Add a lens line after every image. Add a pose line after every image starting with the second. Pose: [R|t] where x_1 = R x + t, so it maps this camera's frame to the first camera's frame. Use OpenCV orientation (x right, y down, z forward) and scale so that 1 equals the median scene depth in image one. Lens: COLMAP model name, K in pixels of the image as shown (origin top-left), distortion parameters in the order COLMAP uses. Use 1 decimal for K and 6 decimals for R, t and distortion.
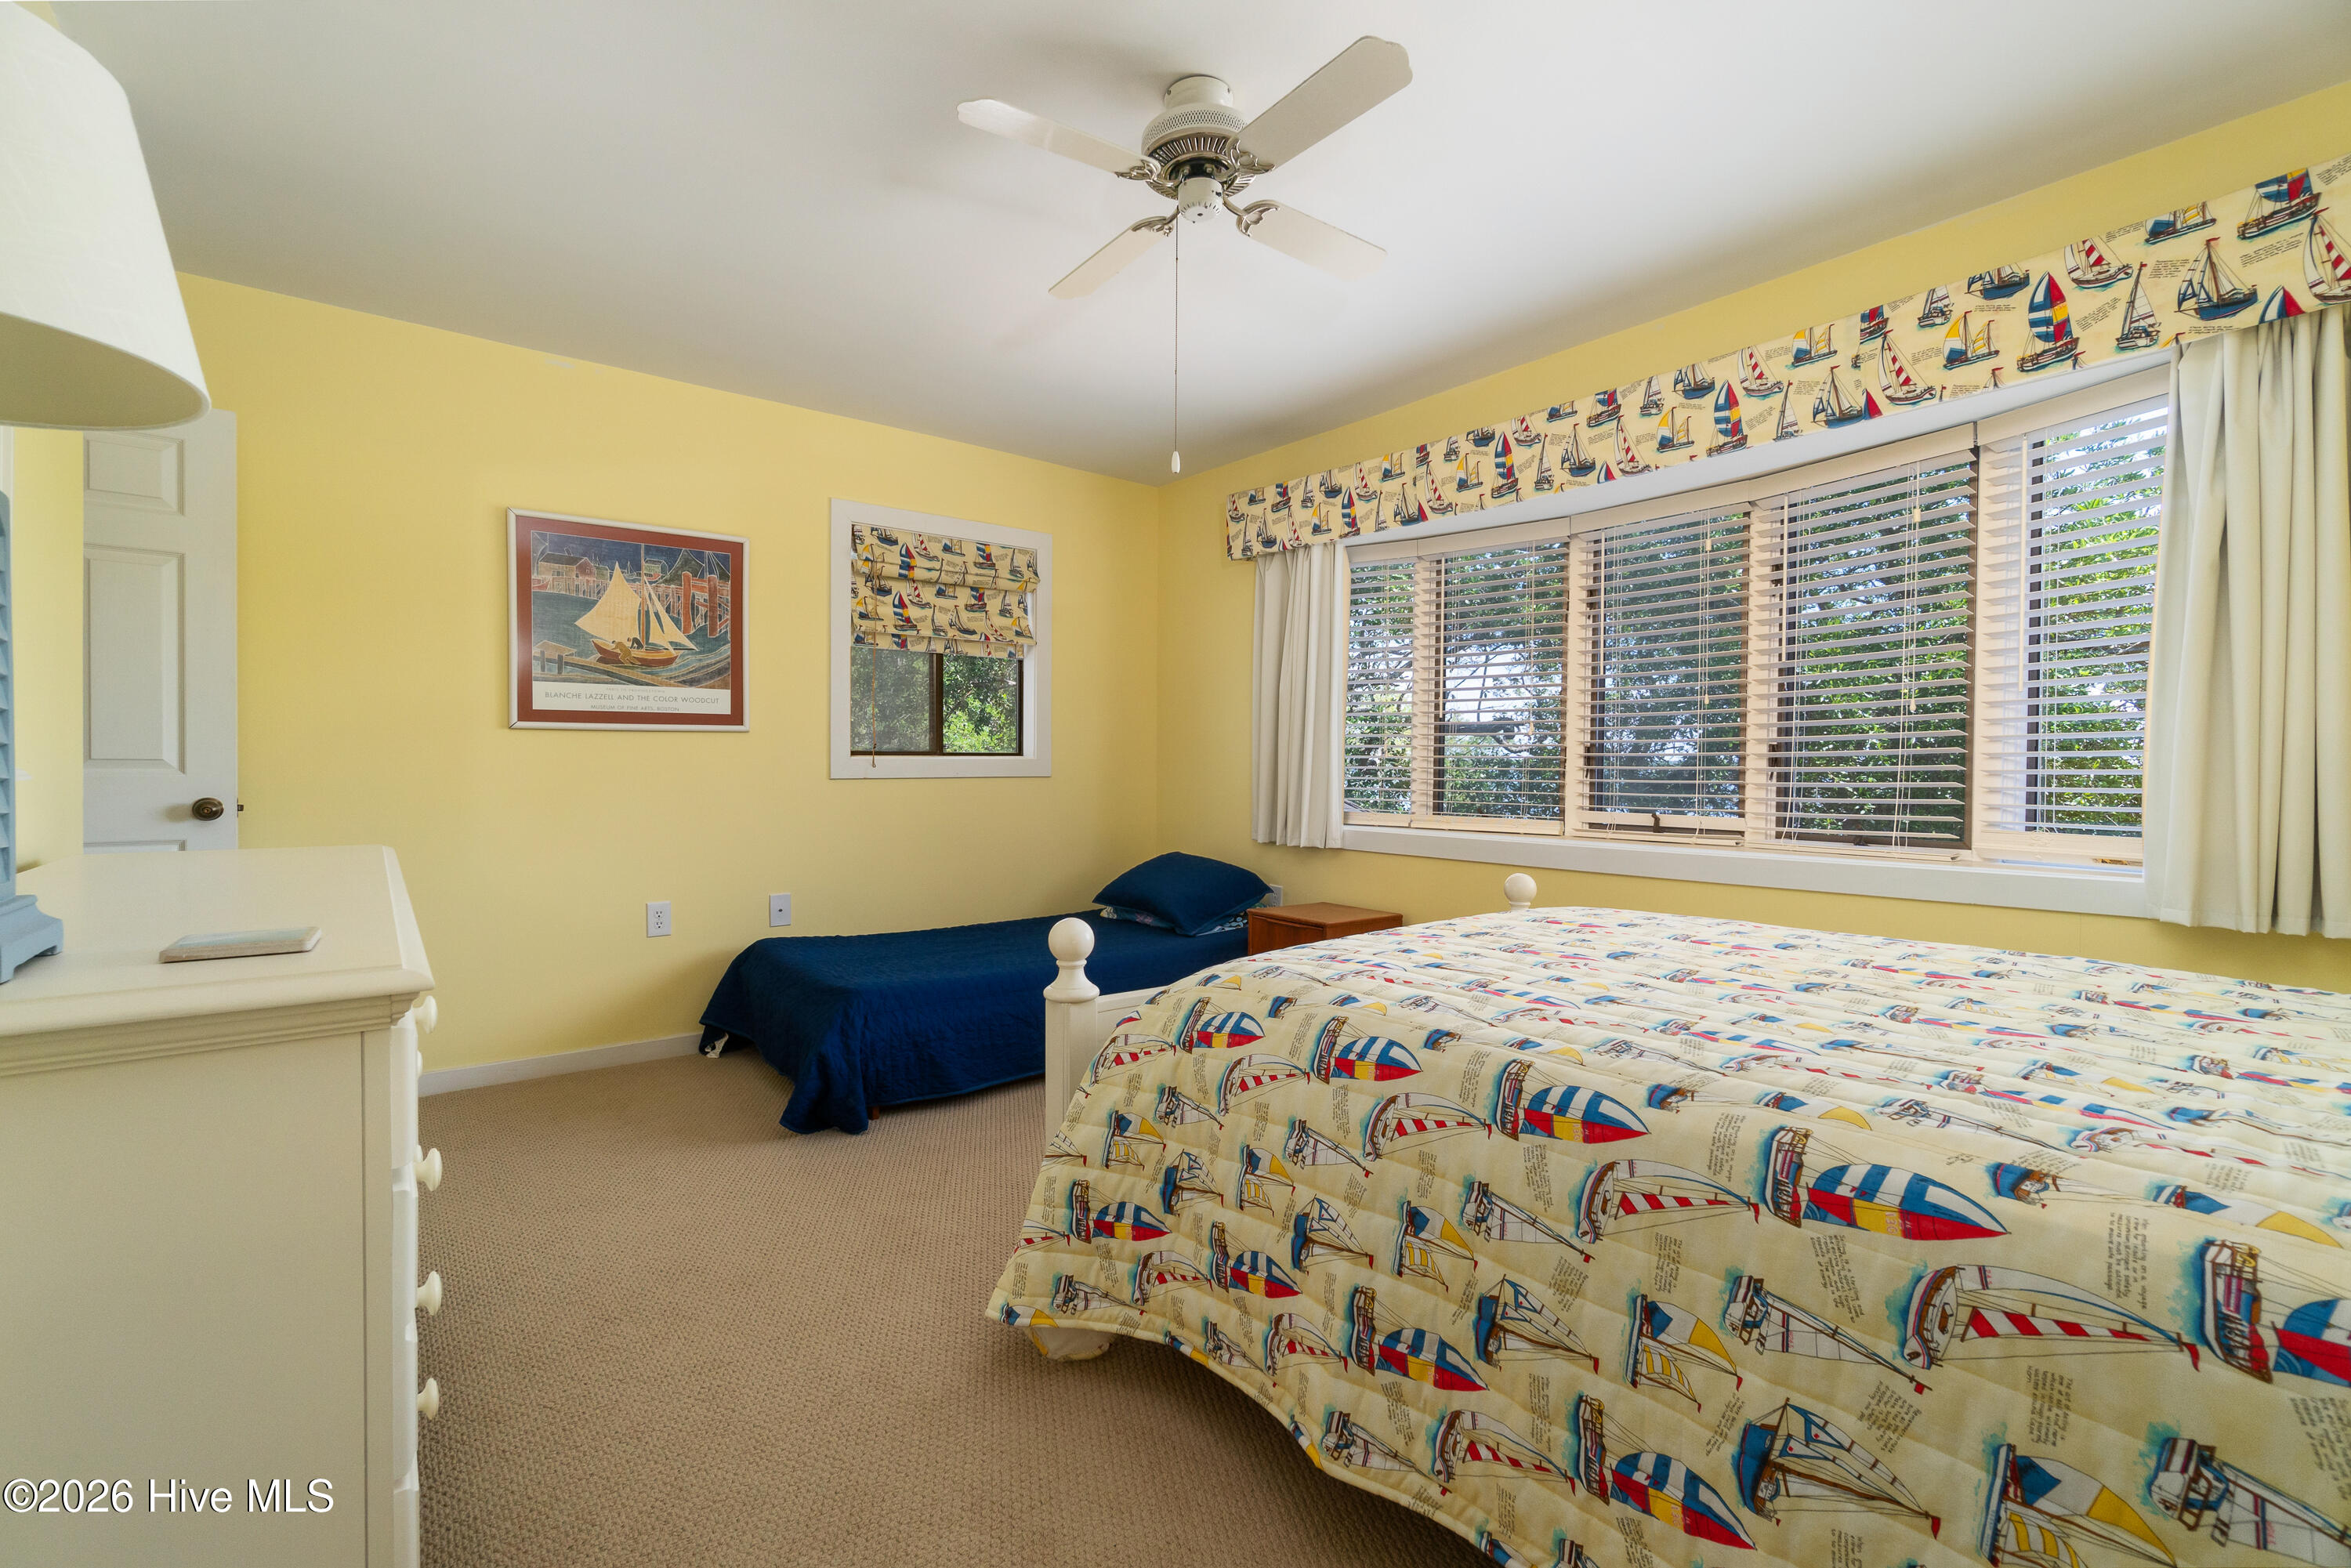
lens RADIAL K [[986.4, 0, 1175.5], [0, 986.4, 784.0], [0, 0, 1]] dist [-0.003186, 0.000076]
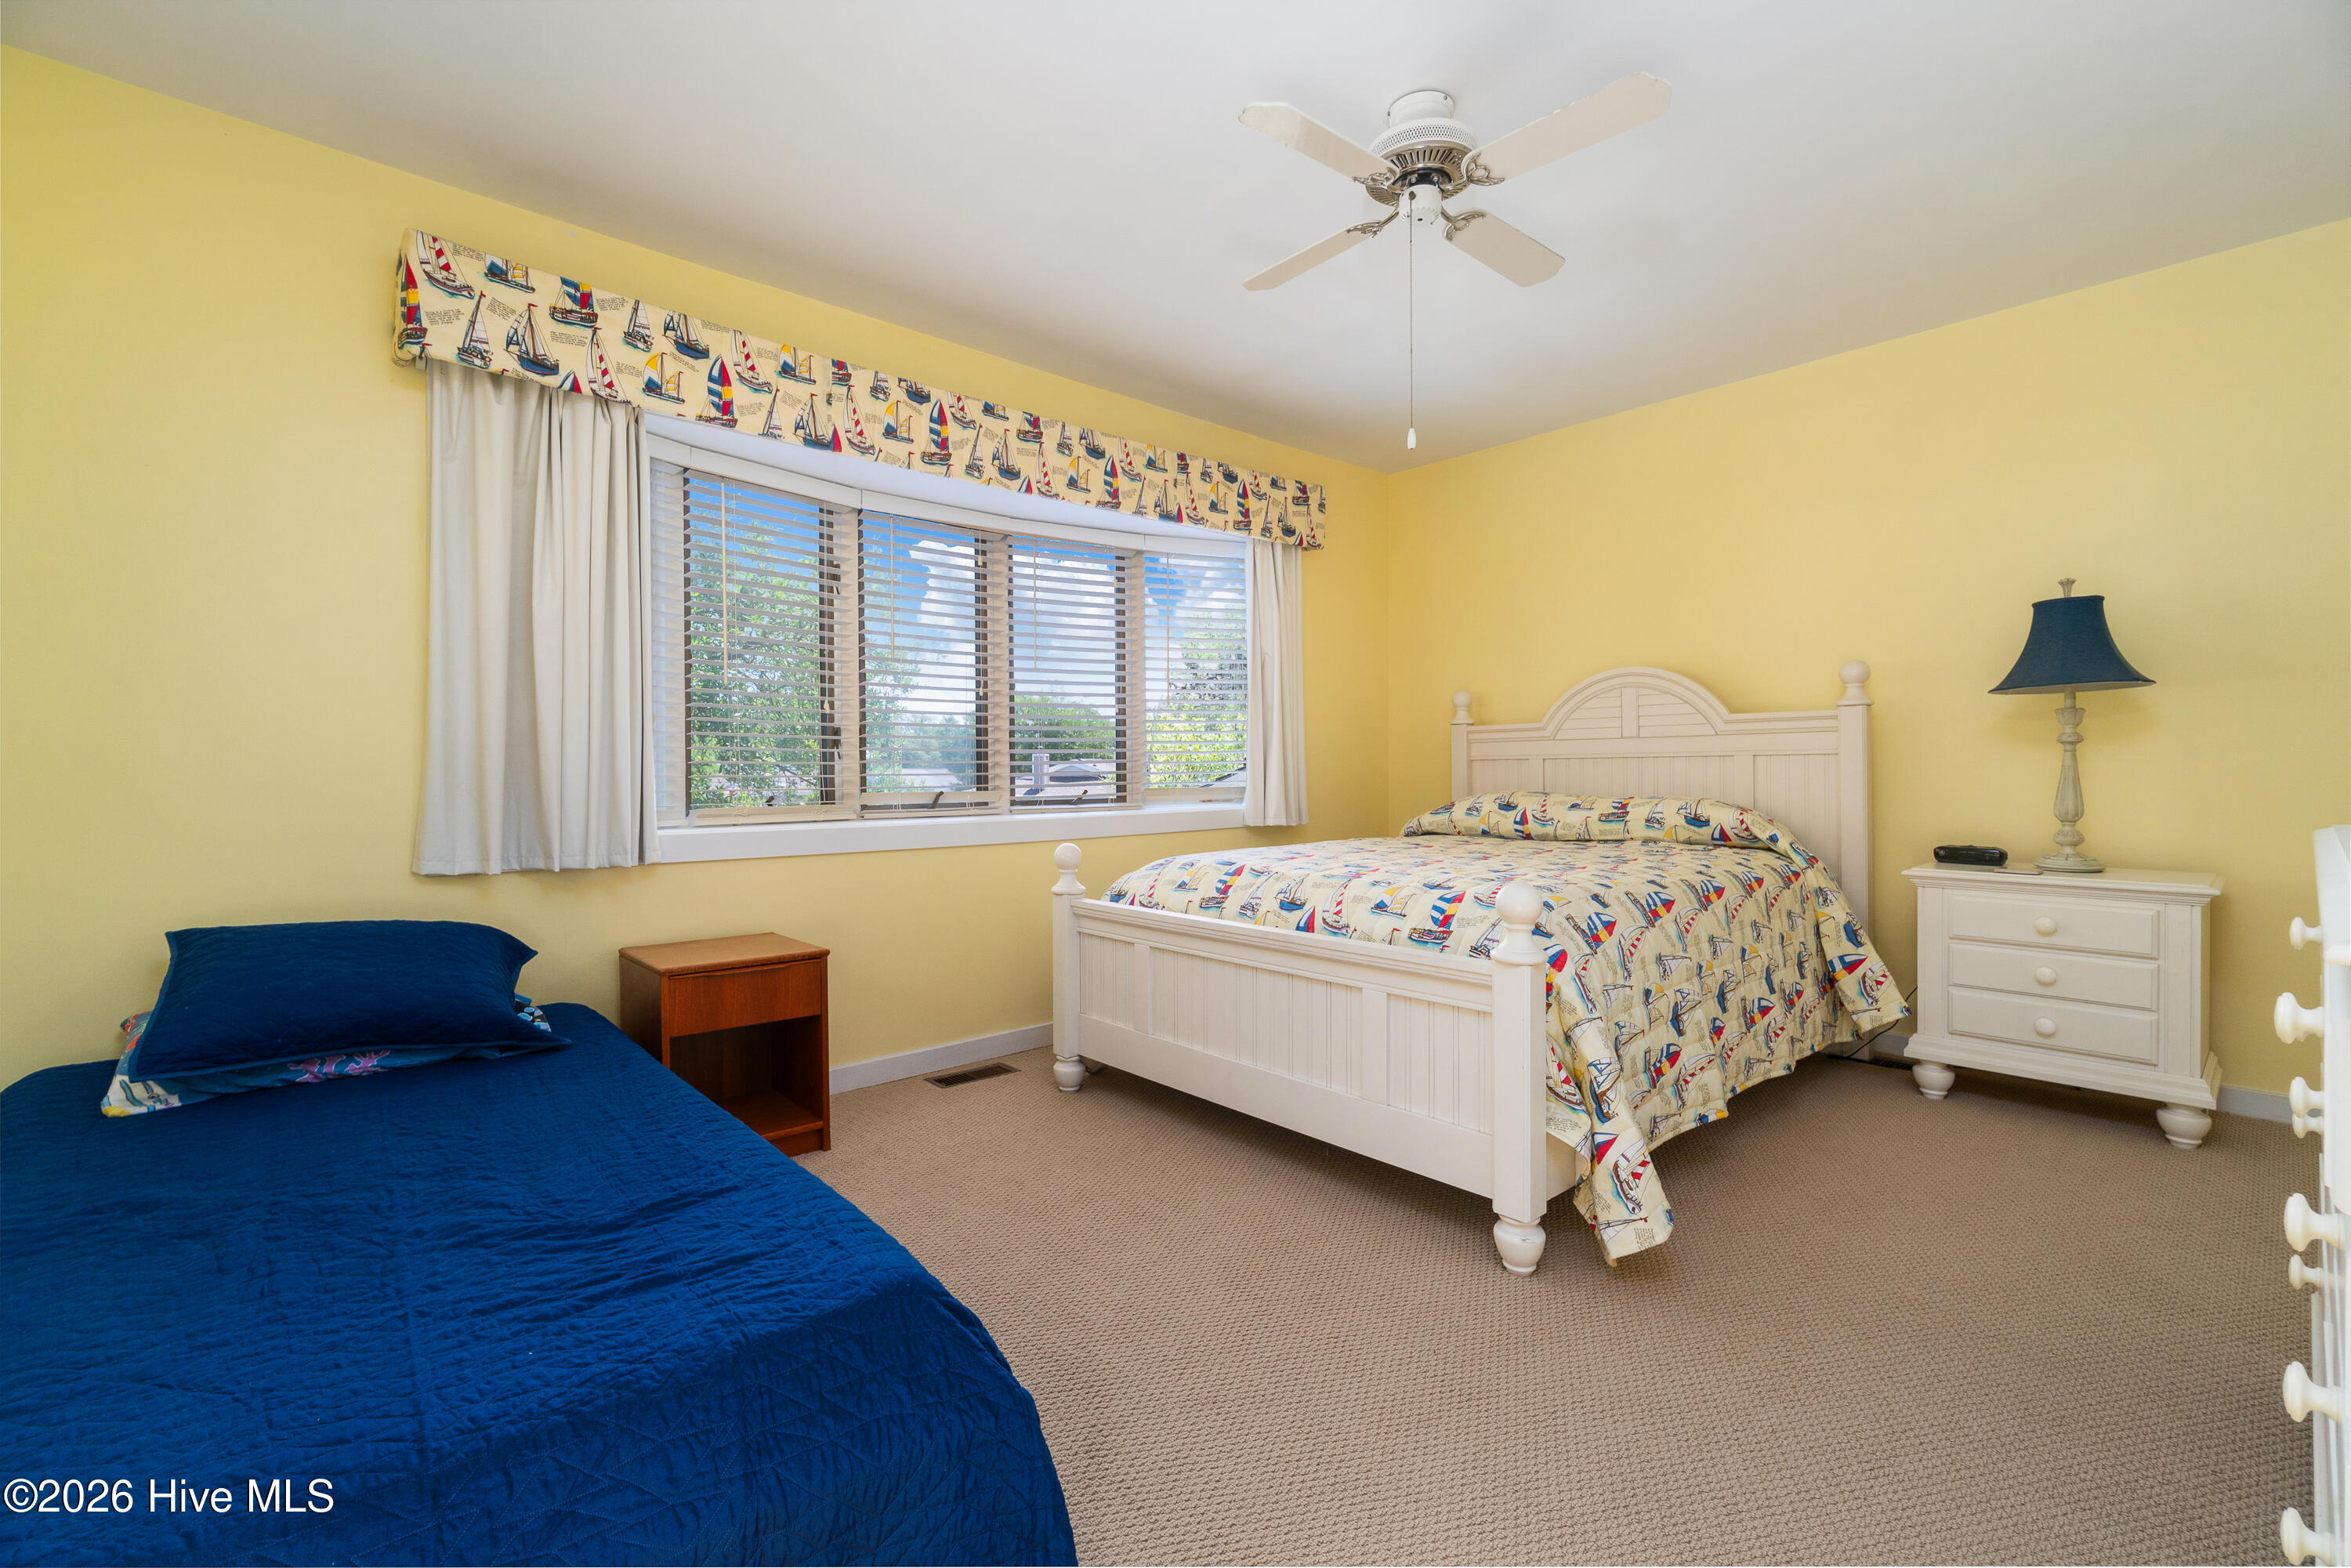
lens RADIAL K [[1005.6, 0, 1162.7], [0, 1005.6, 772.5], [0, 0, 1]] dist [-0.002976, 0.000025]
pose [[-0.041455, -0.028174, 0.998743, -0.682489], [0.009670, 0.999544, 0.028598, -0.016071], [-0.999094, 0.010844, -0.041164, 0.832572]]
